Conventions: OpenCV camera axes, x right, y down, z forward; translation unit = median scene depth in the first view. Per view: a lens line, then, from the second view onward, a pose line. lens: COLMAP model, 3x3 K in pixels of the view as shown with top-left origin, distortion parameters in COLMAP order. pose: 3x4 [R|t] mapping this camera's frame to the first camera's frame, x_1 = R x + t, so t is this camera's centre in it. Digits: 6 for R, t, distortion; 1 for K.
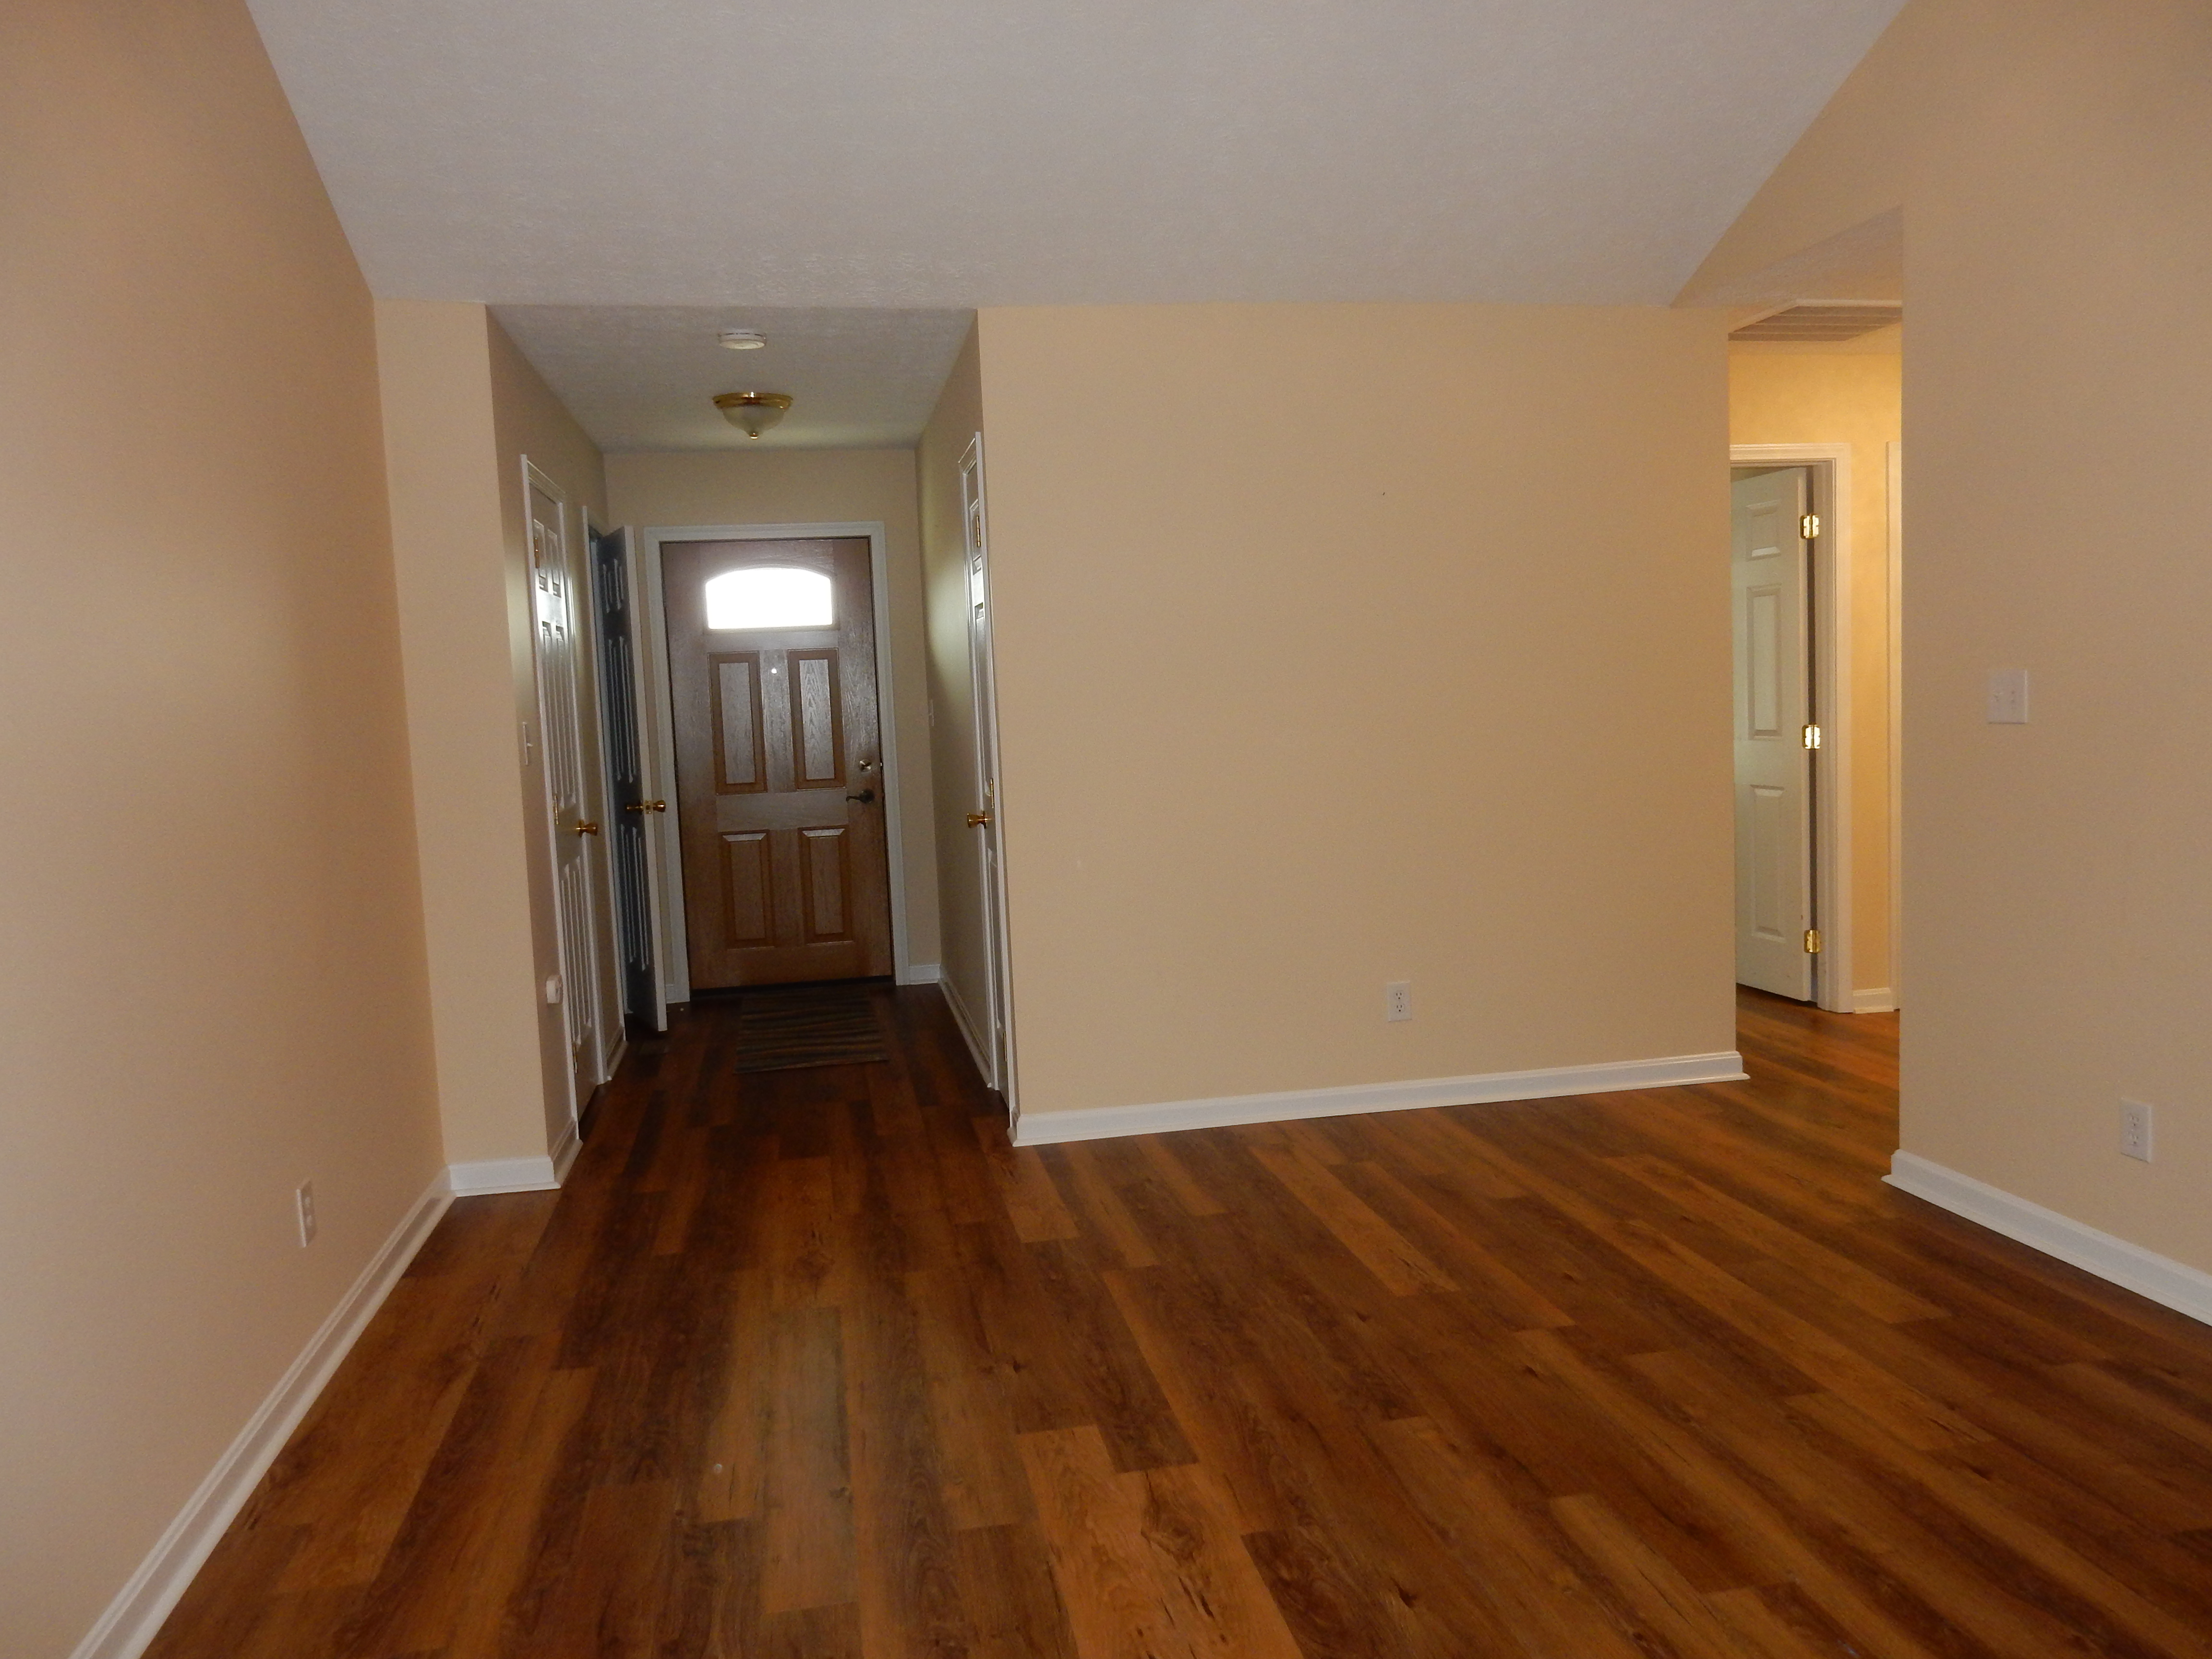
lens RADIAL K [[1632.2, 0, 1106.5], [0, 1632.2, 821.5], [0, 0, 1]] dist [-0.000953, 0.000719]
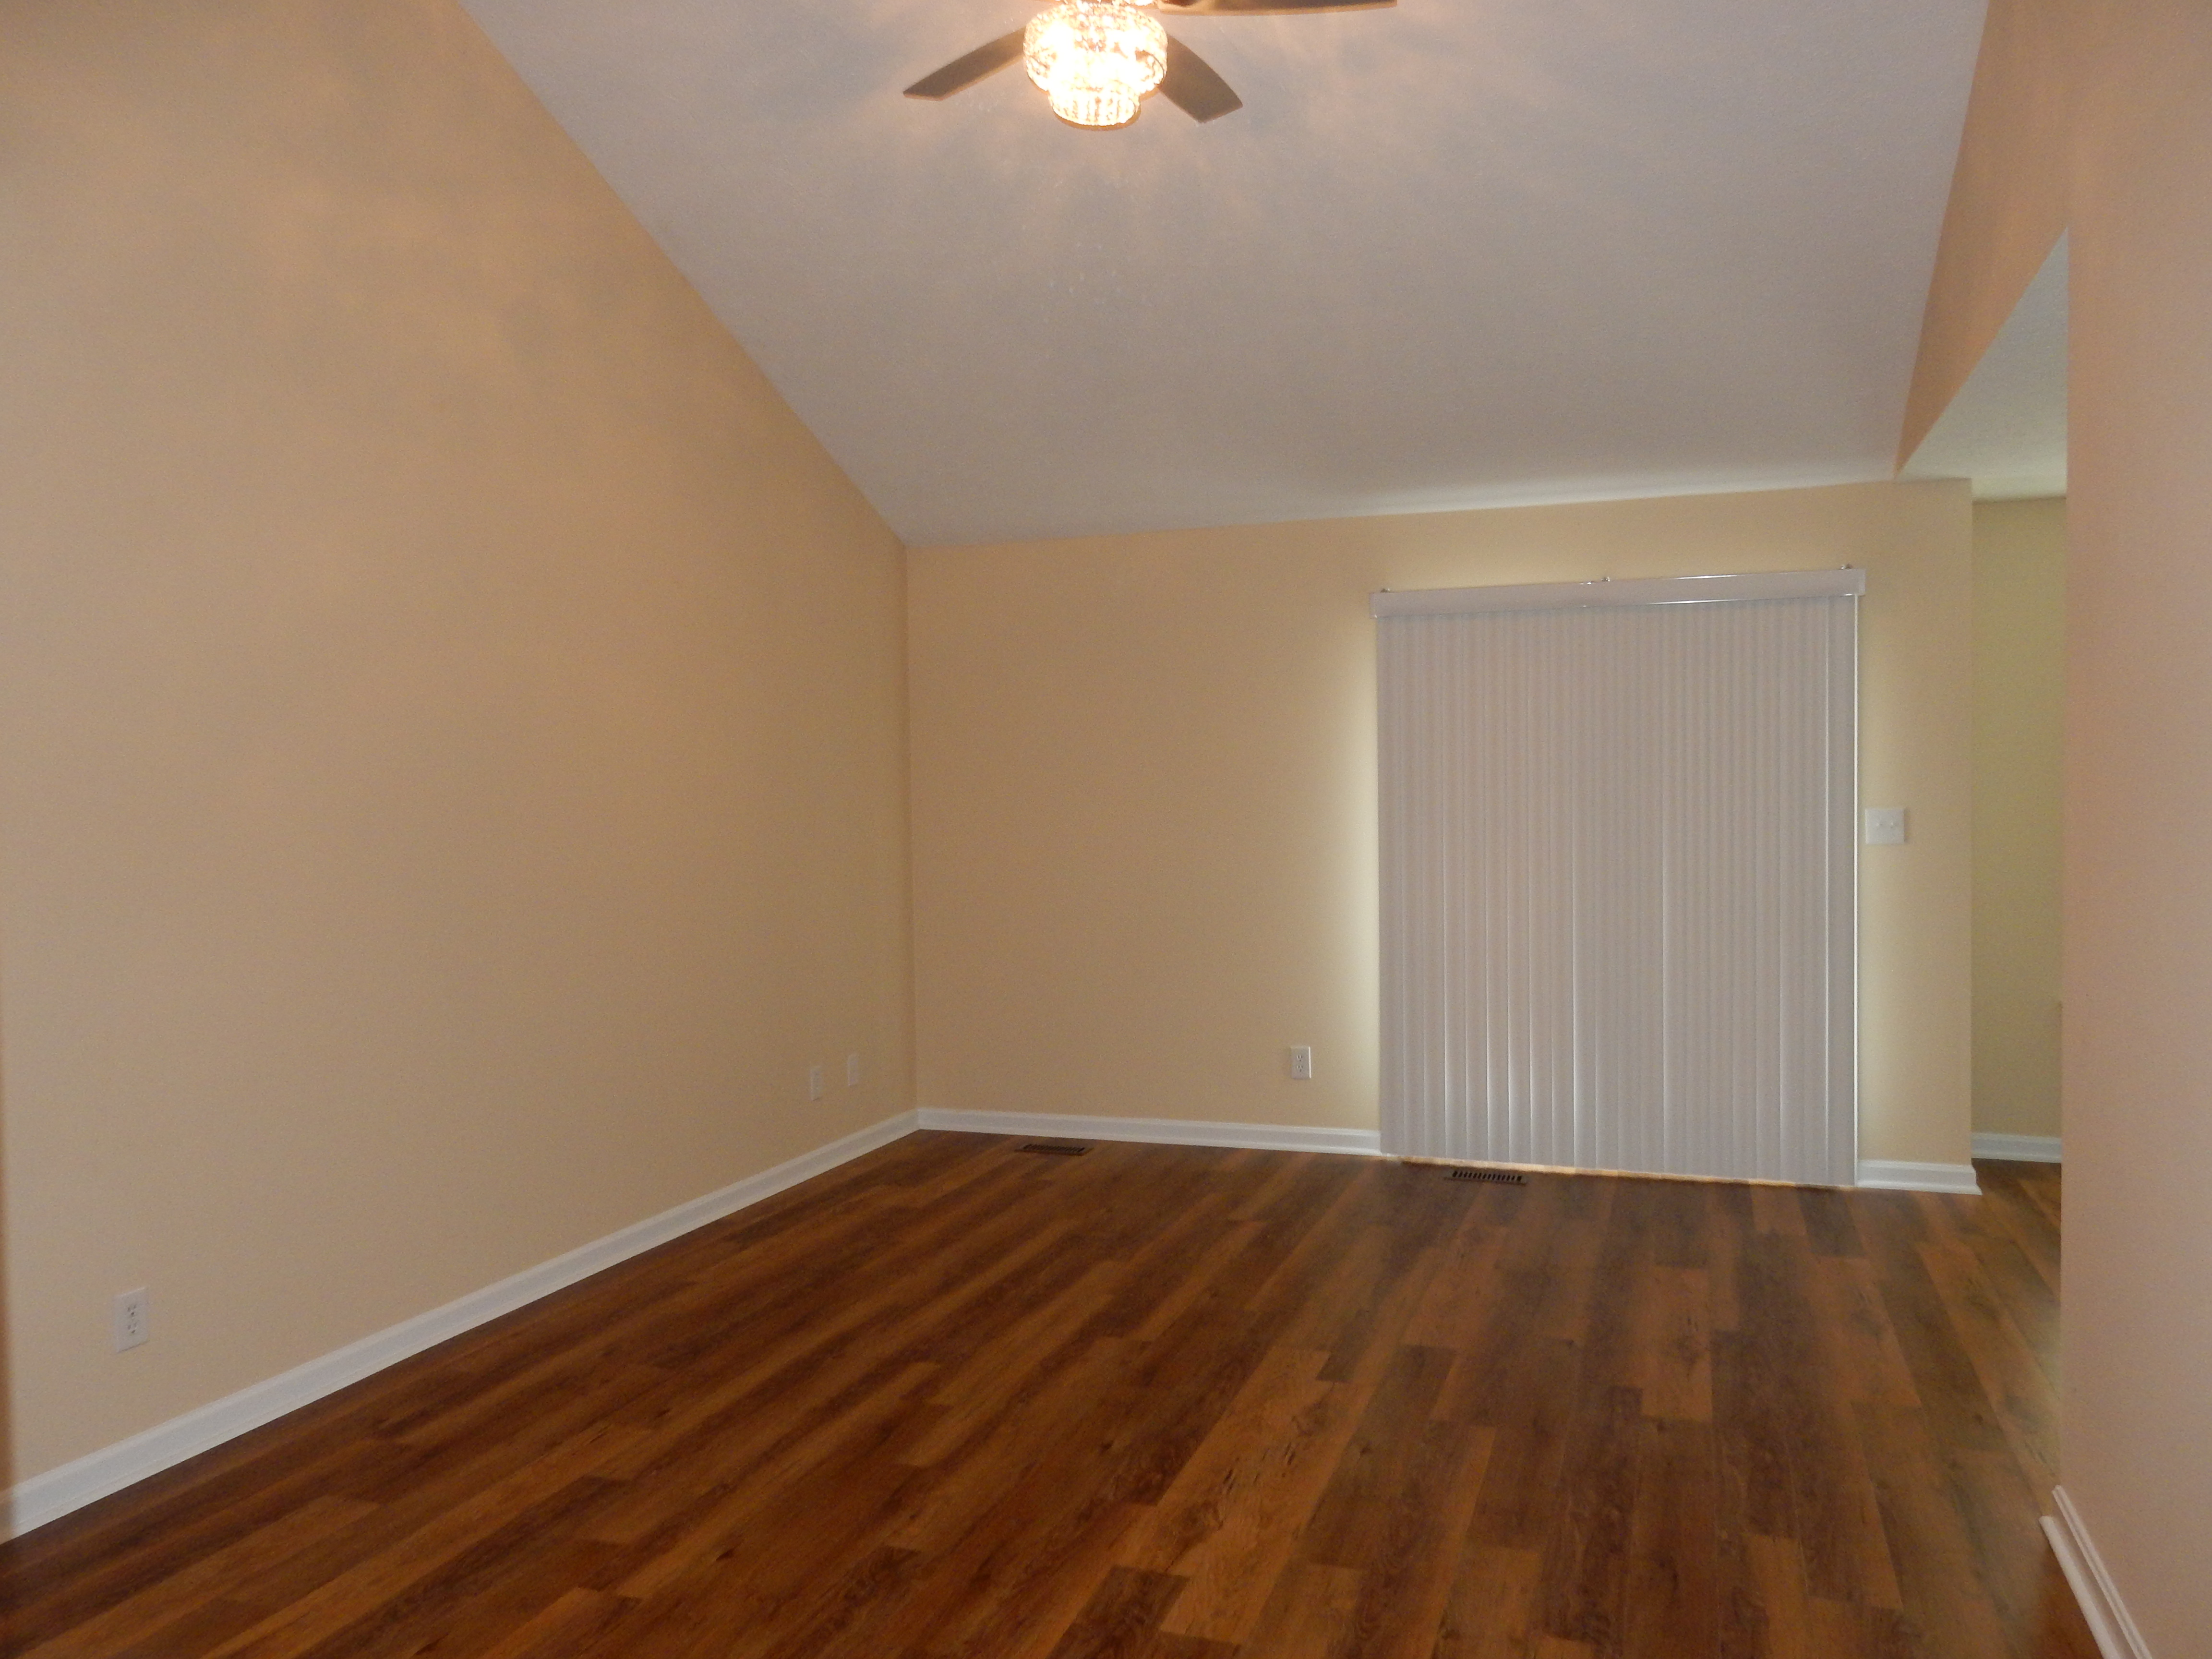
lens RADIAL K [[1632.2, 0, 1114.8], [0, 1632.2, 833.0], [0, 0, 1]] dist [-0.000953, 0.000719]
pose [[-0.864586, 0.036856, 0.501131, -0.459993], [0.088740, 0.992830, 0.080081, -0.152021], [-0.494587, 0.113708, -0.861658, 1.742715]]
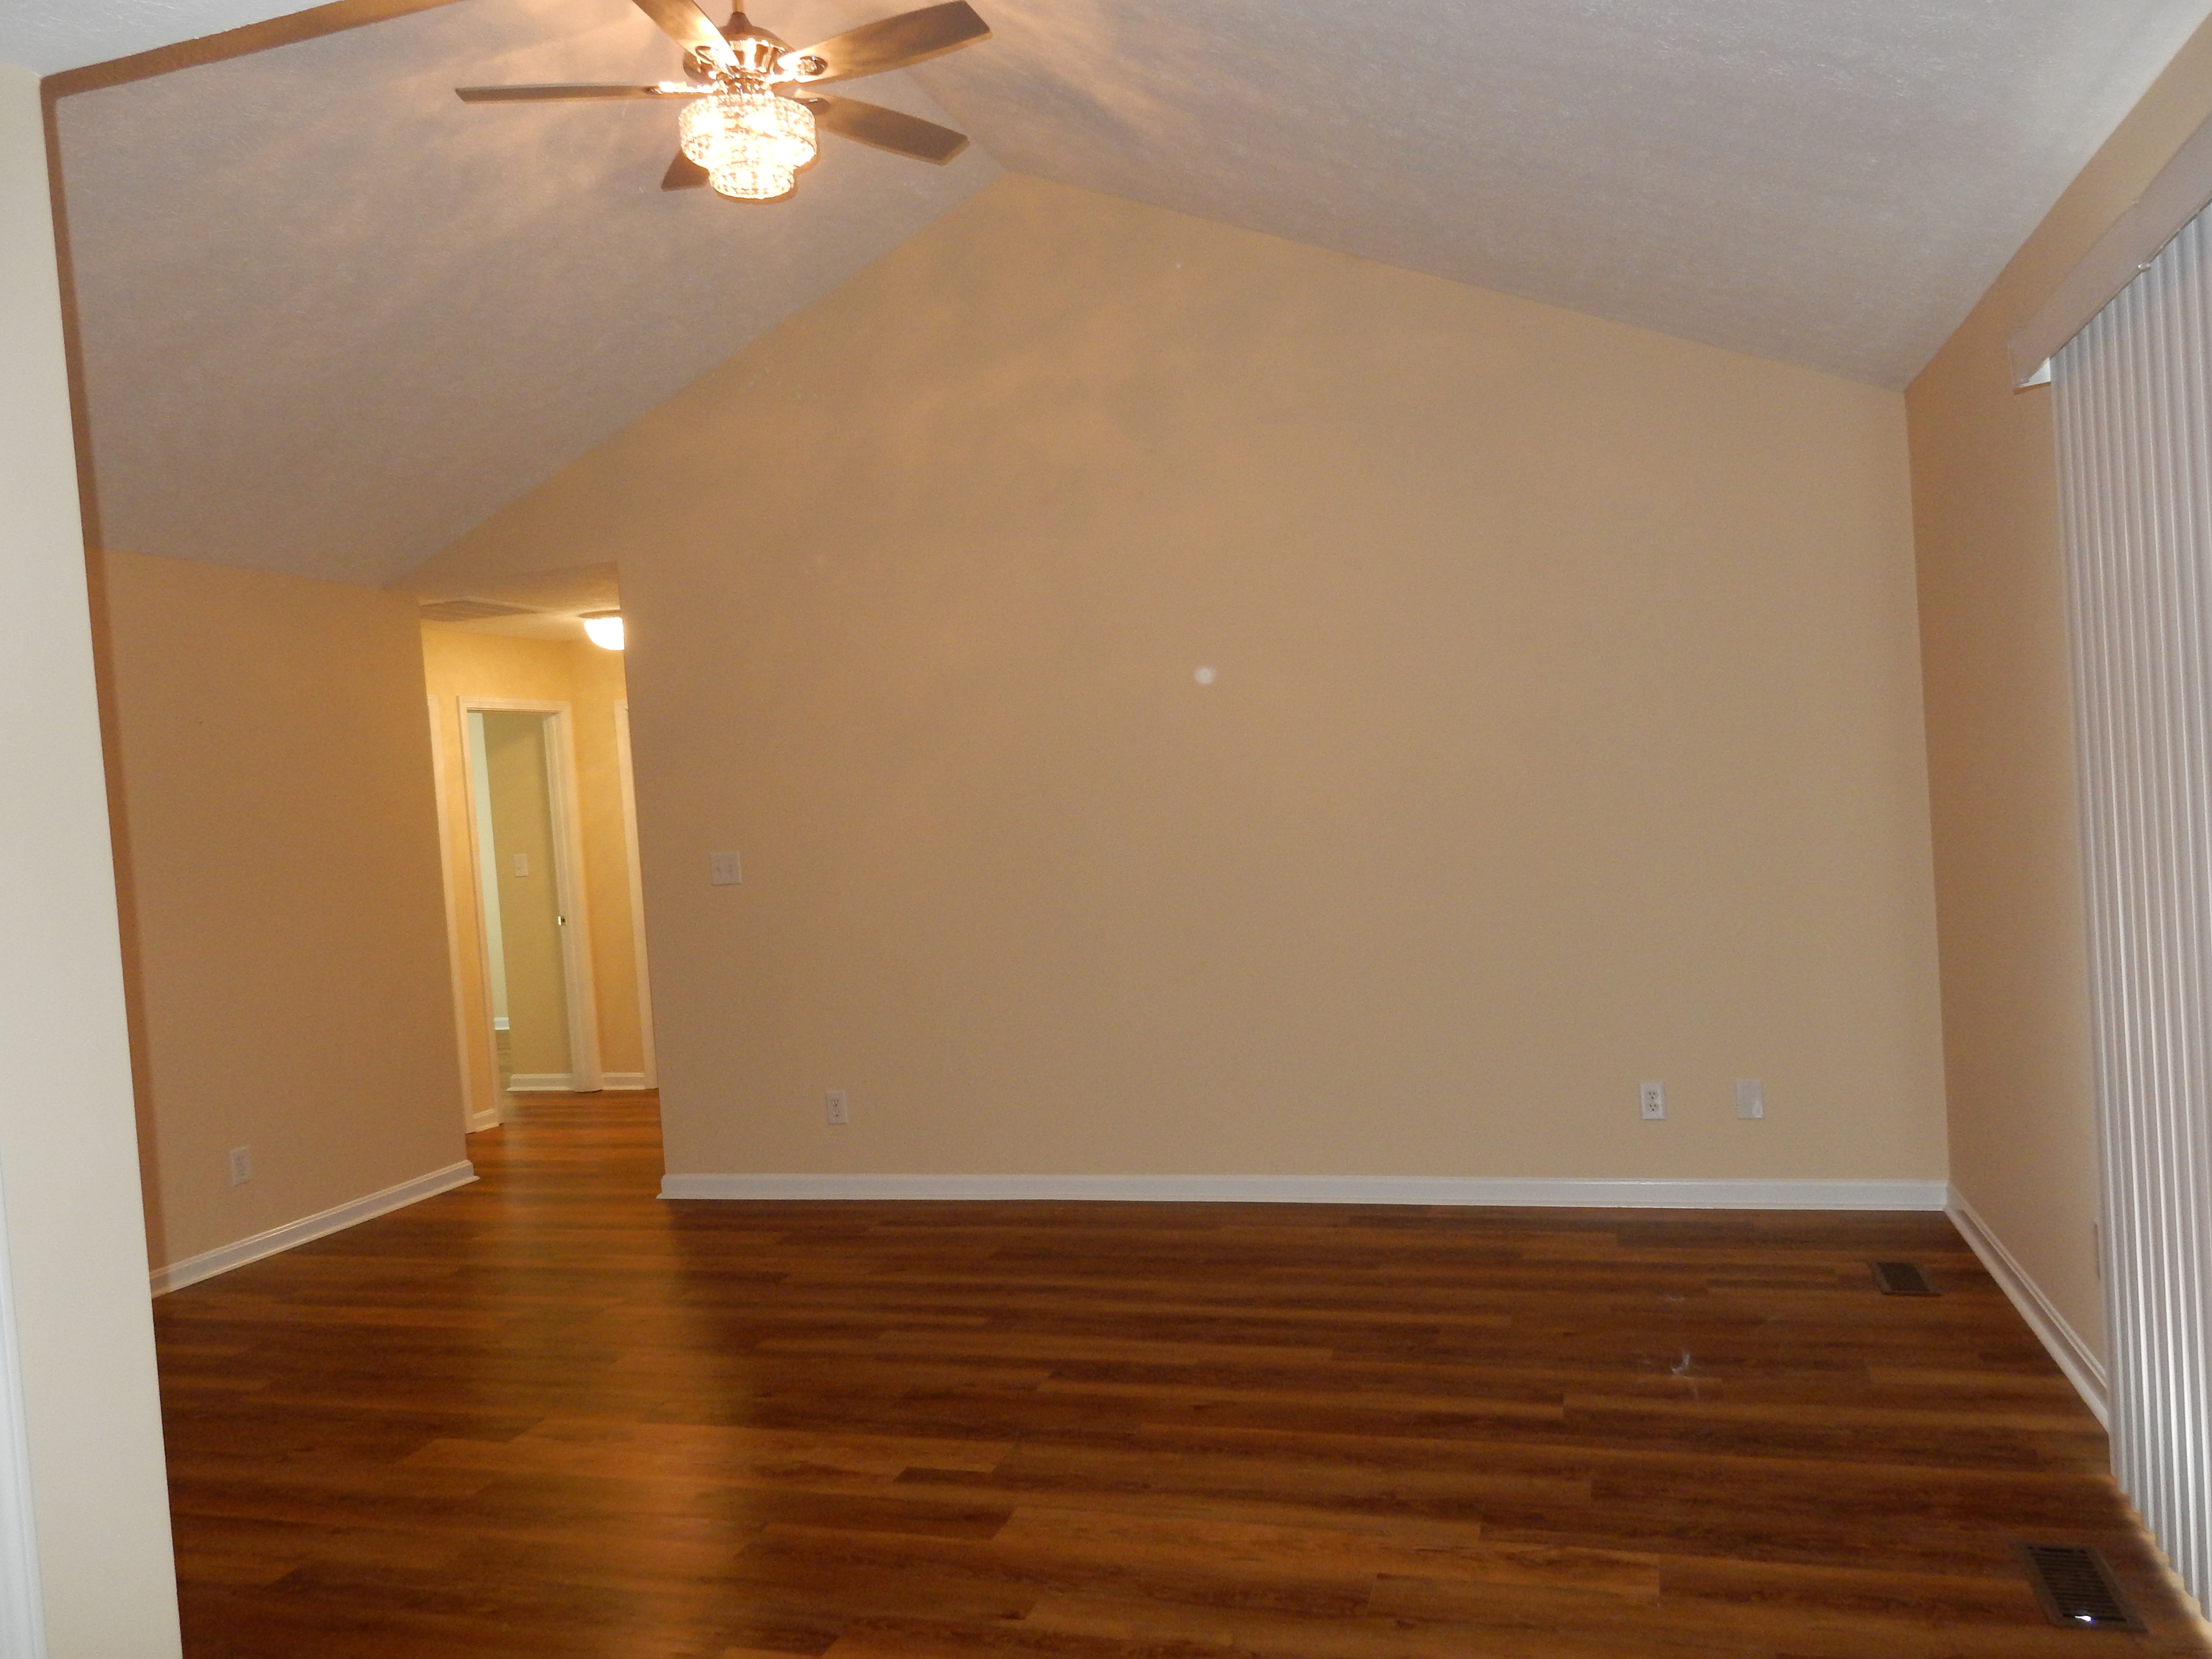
lens RADIAL K [[1632.2, 0, 1105.7], [0, 1632.2, 829.3], [0, 0, 1]] dist [-0.000953, 0.000719]
pose [[0.472813, -0.012065, 0.881080, -0.888470], [0.124962, 0.990718, -0.053492, 0.024779], [-0.872257, 0.135394, 0.469932, -0.138432]]
